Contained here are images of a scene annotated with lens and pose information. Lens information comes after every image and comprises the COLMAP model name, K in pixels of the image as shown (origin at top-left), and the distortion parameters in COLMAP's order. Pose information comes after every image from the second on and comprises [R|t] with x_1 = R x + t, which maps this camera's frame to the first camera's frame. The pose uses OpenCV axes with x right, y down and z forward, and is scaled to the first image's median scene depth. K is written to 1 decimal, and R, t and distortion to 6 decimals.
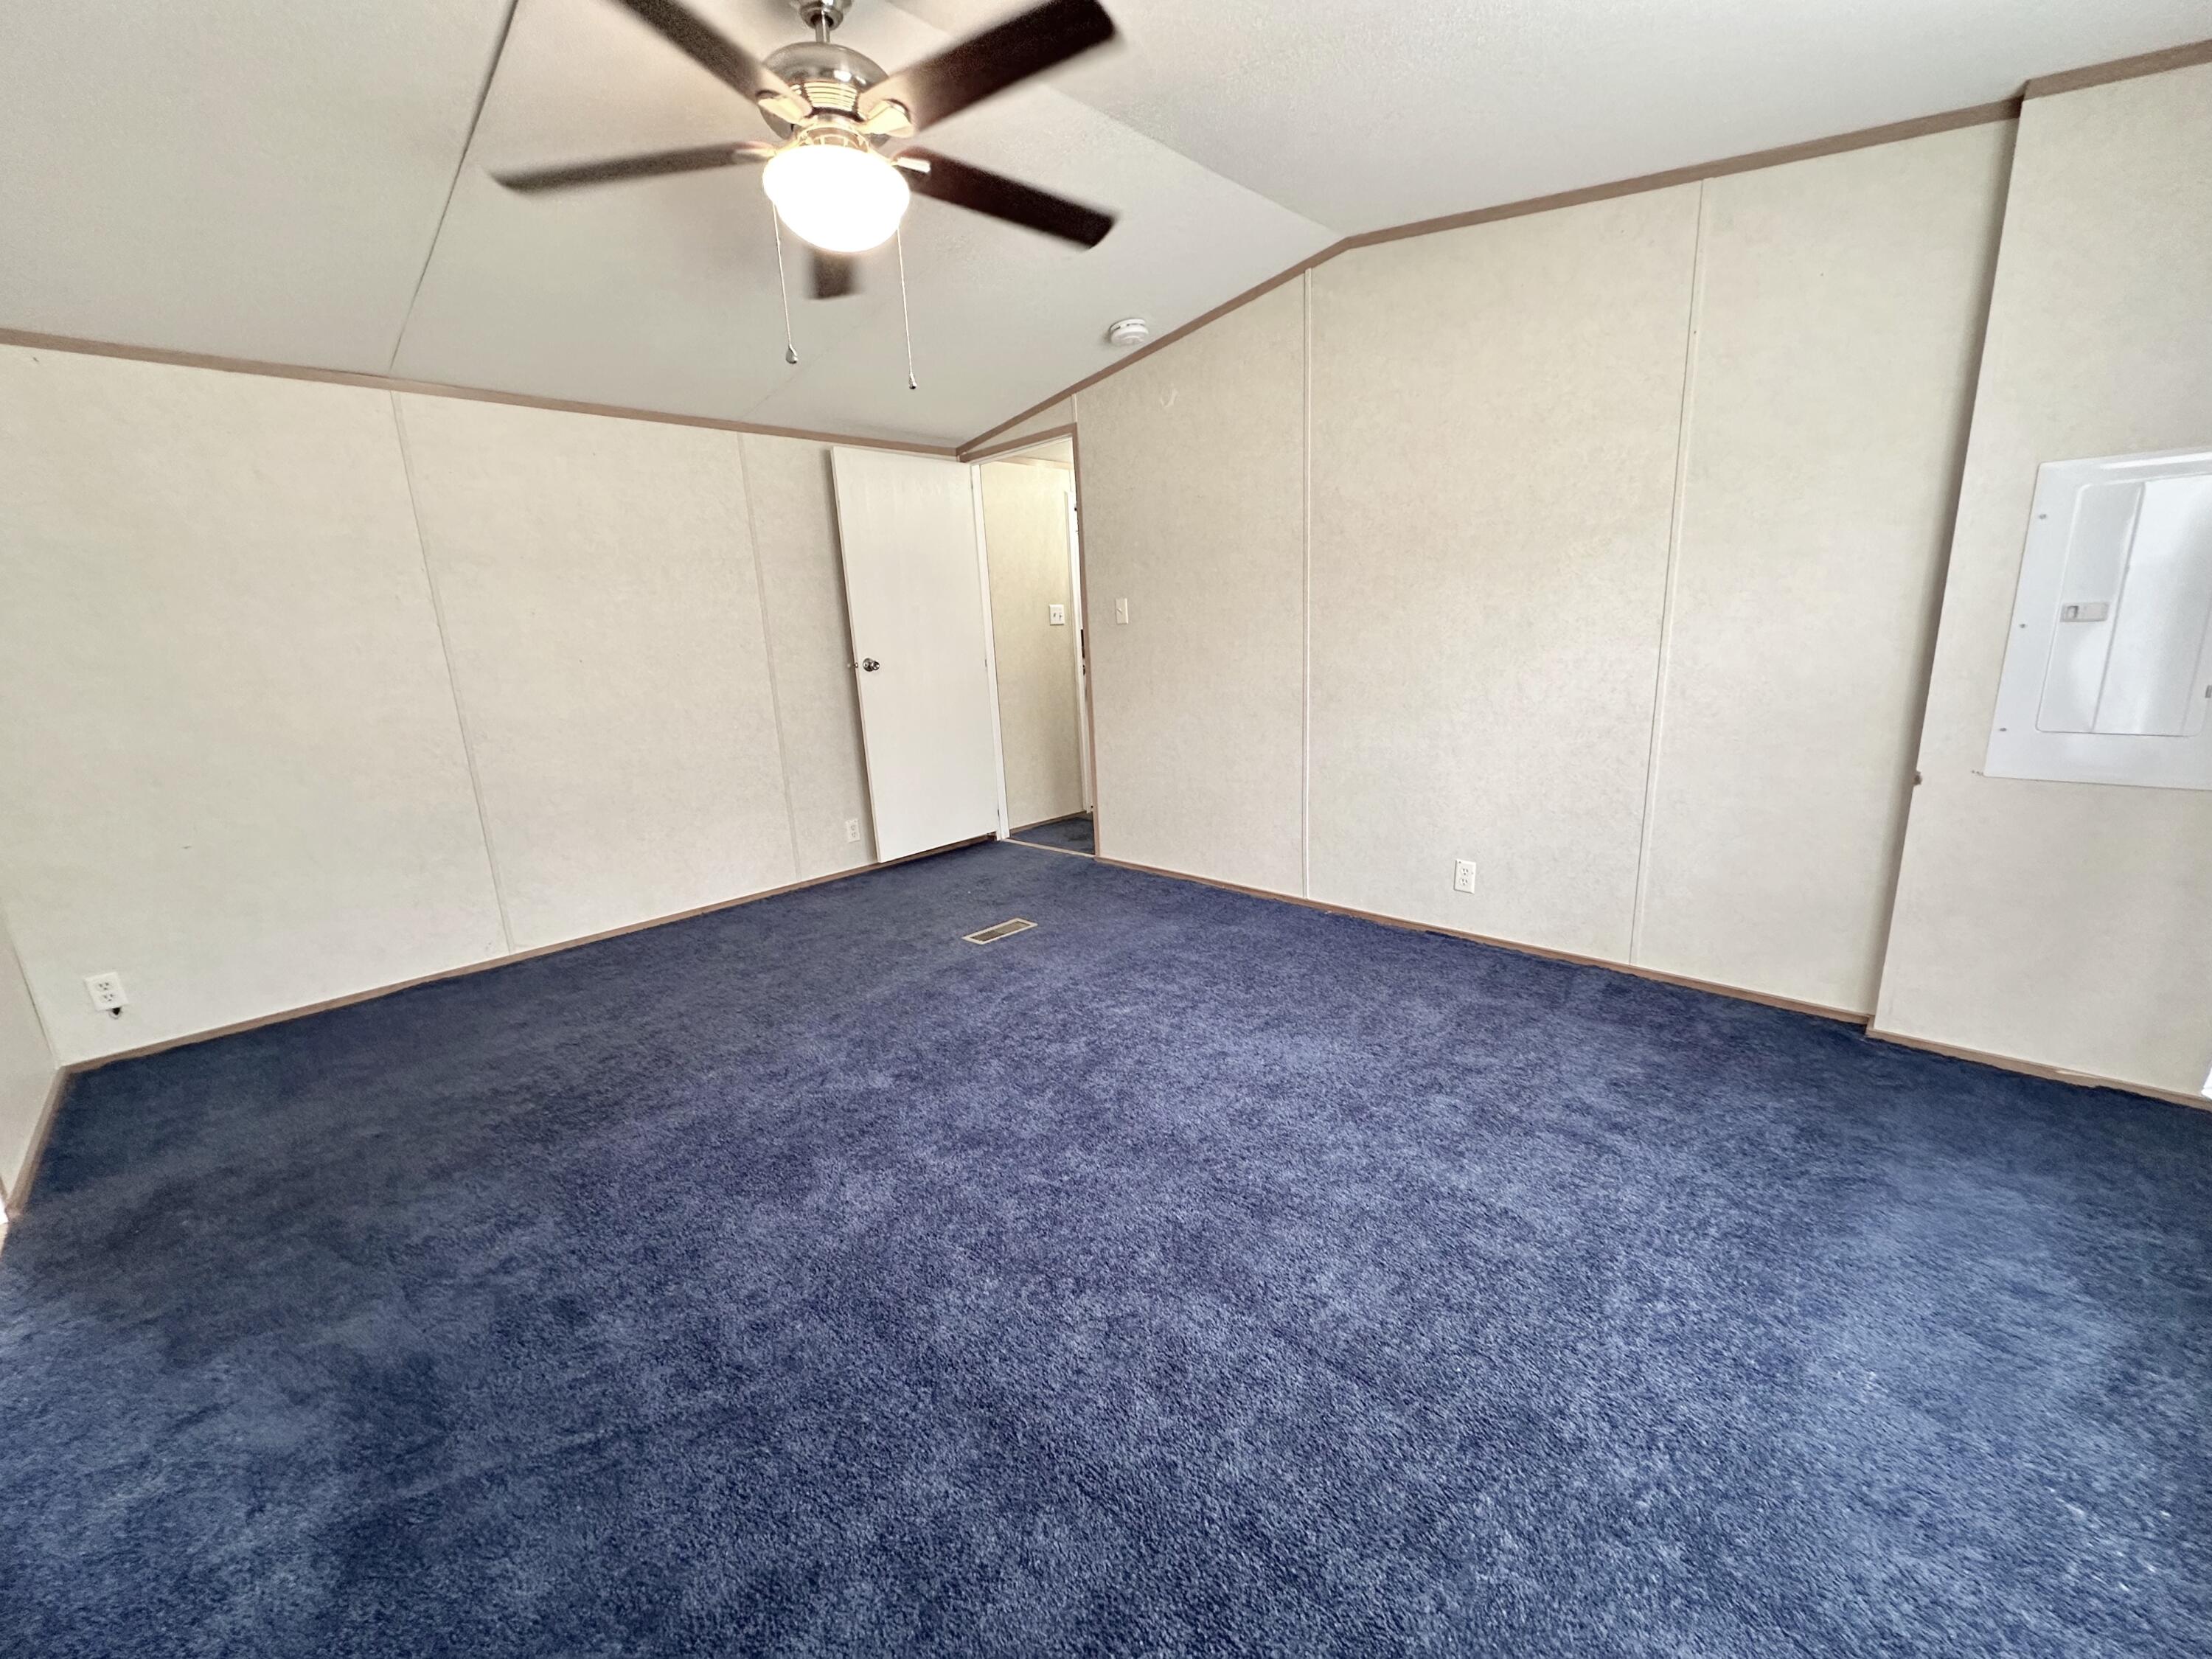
lens RADIAL K [[891.8, 0, 1106.0], [0, 891.8, 835.7], [0, 0, 1]] dist [0.001311, 0.000249]
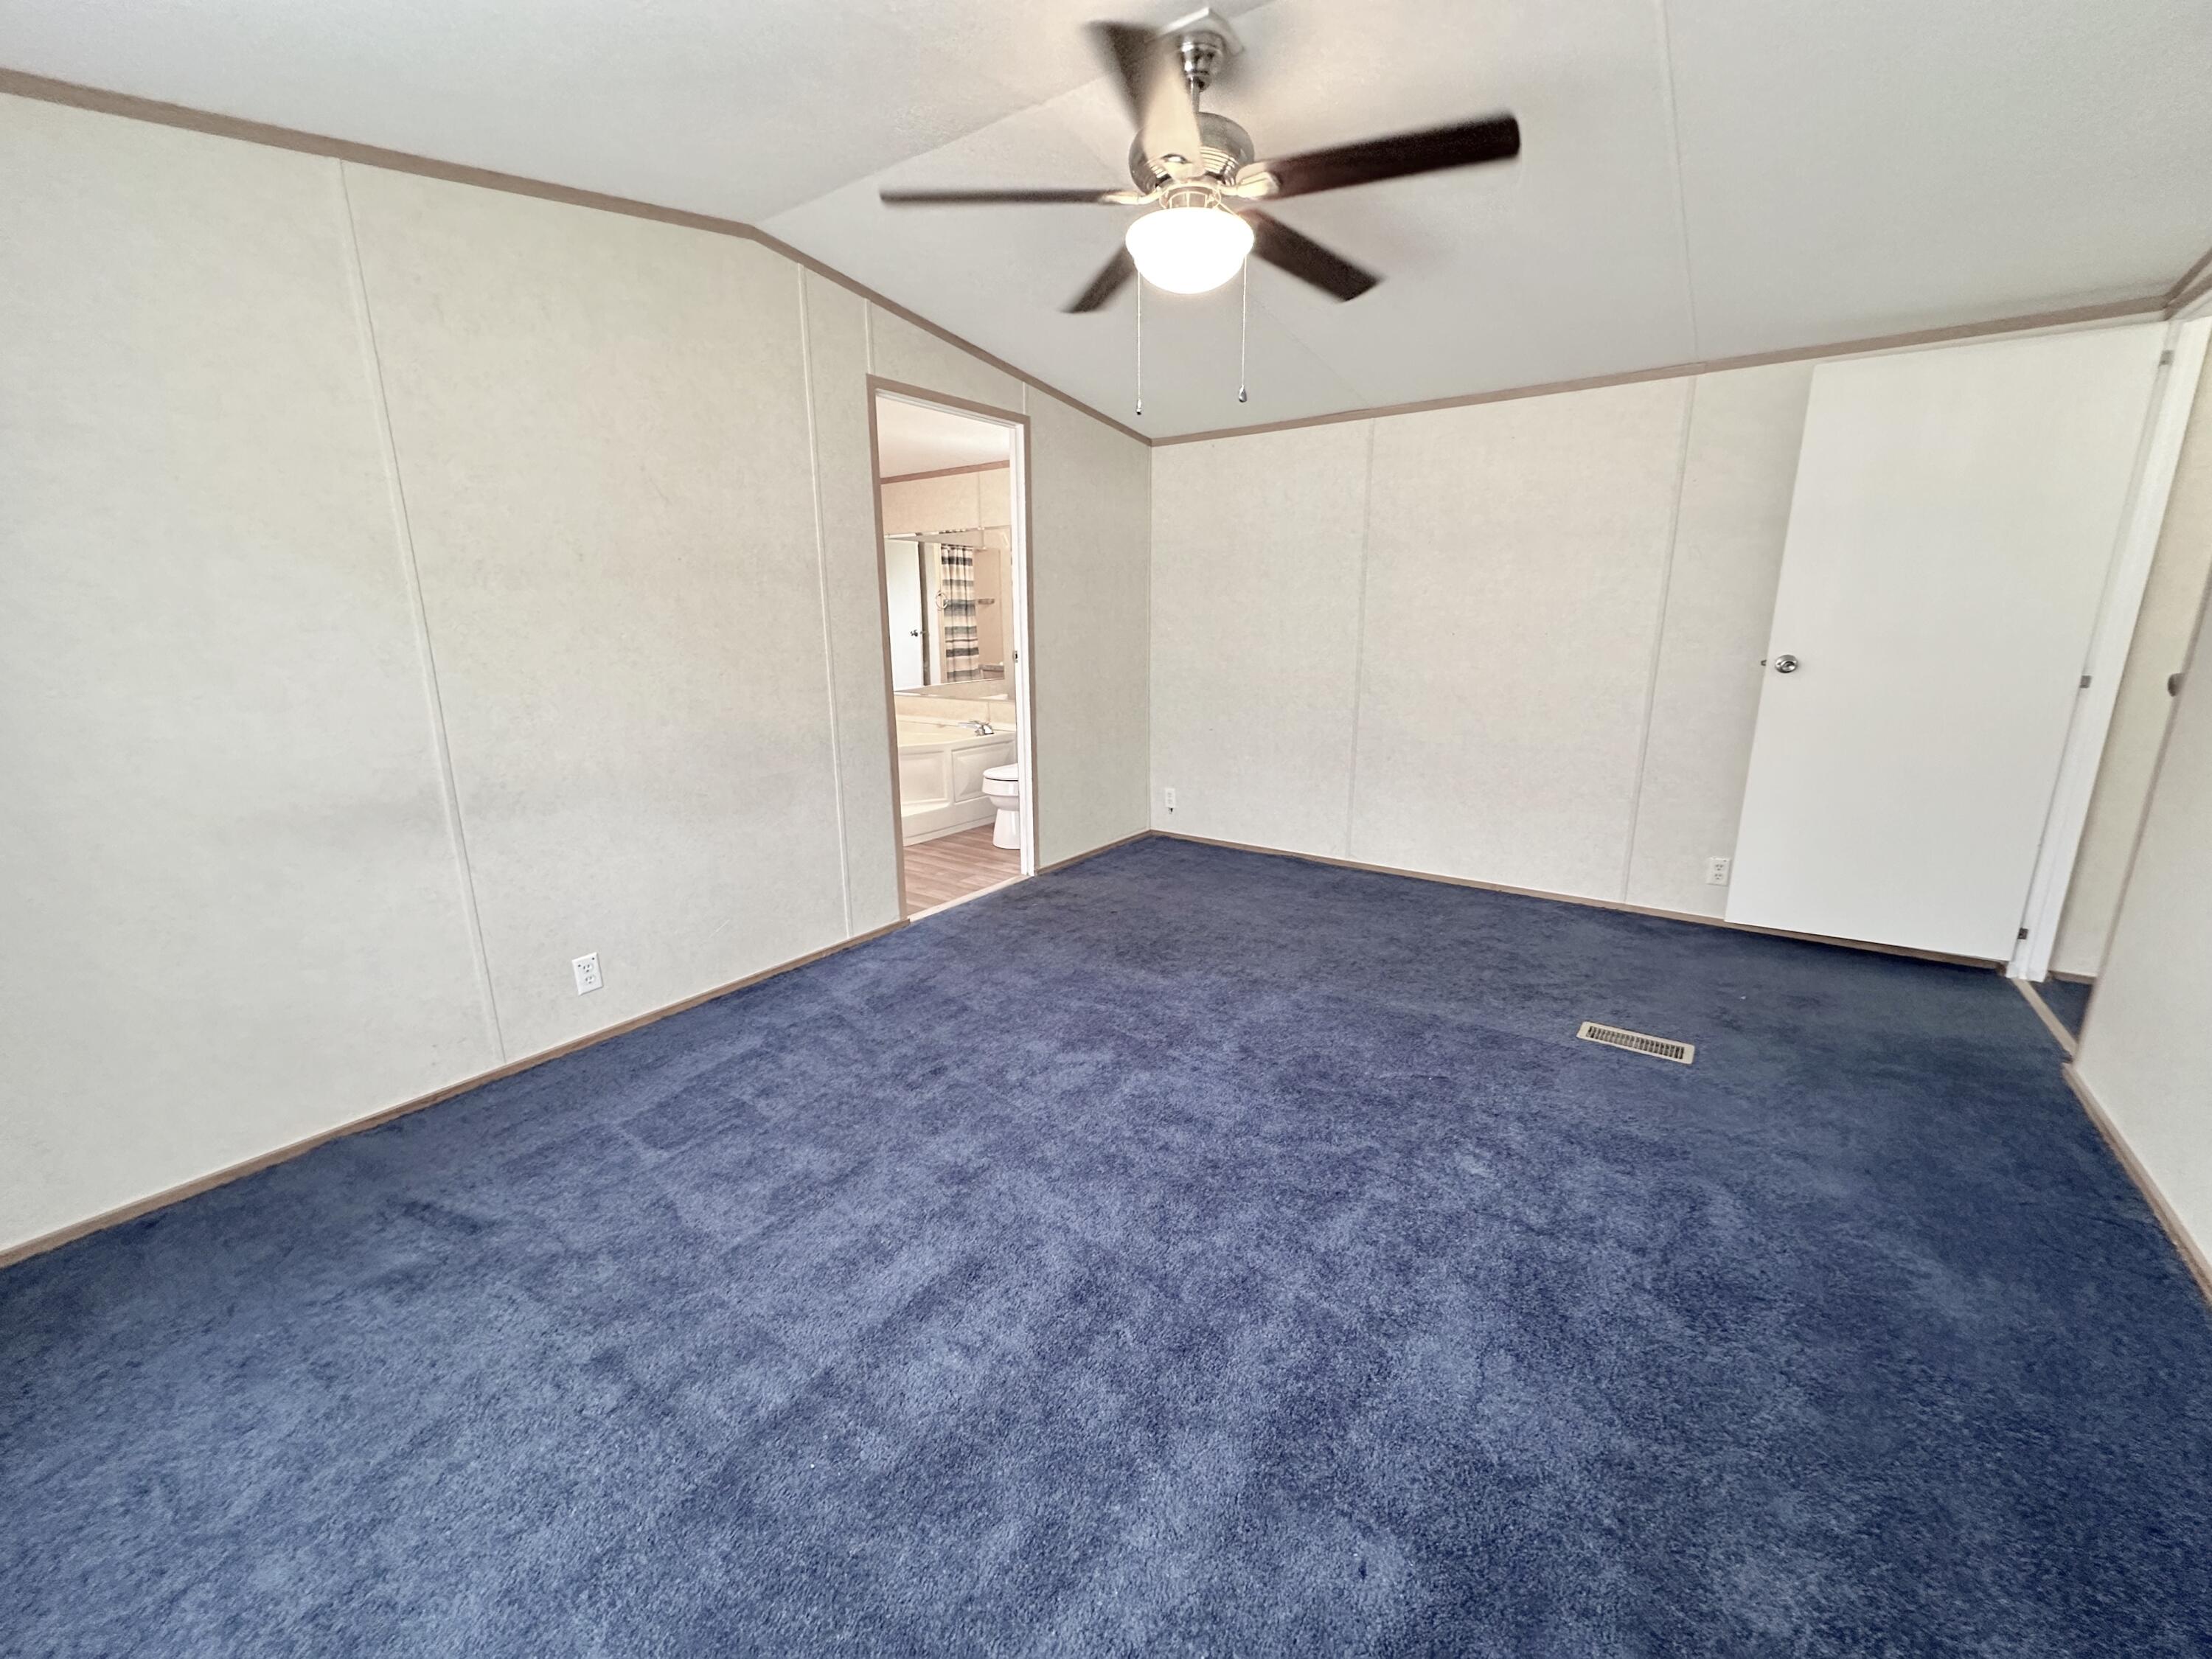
lens RADIAL K [[891.8, 0, 1103.9], [0, 891.8, 827.0], [0, 0, 1]] dist [0.001311, 0.000249]
pose [[0.143227, 0.278552, -0.949681, 0.505835], [-0.226872, 0.943263, 0.242453, -0.149908], [0.963335, 0.180730, 0.198296, 0.437371]]
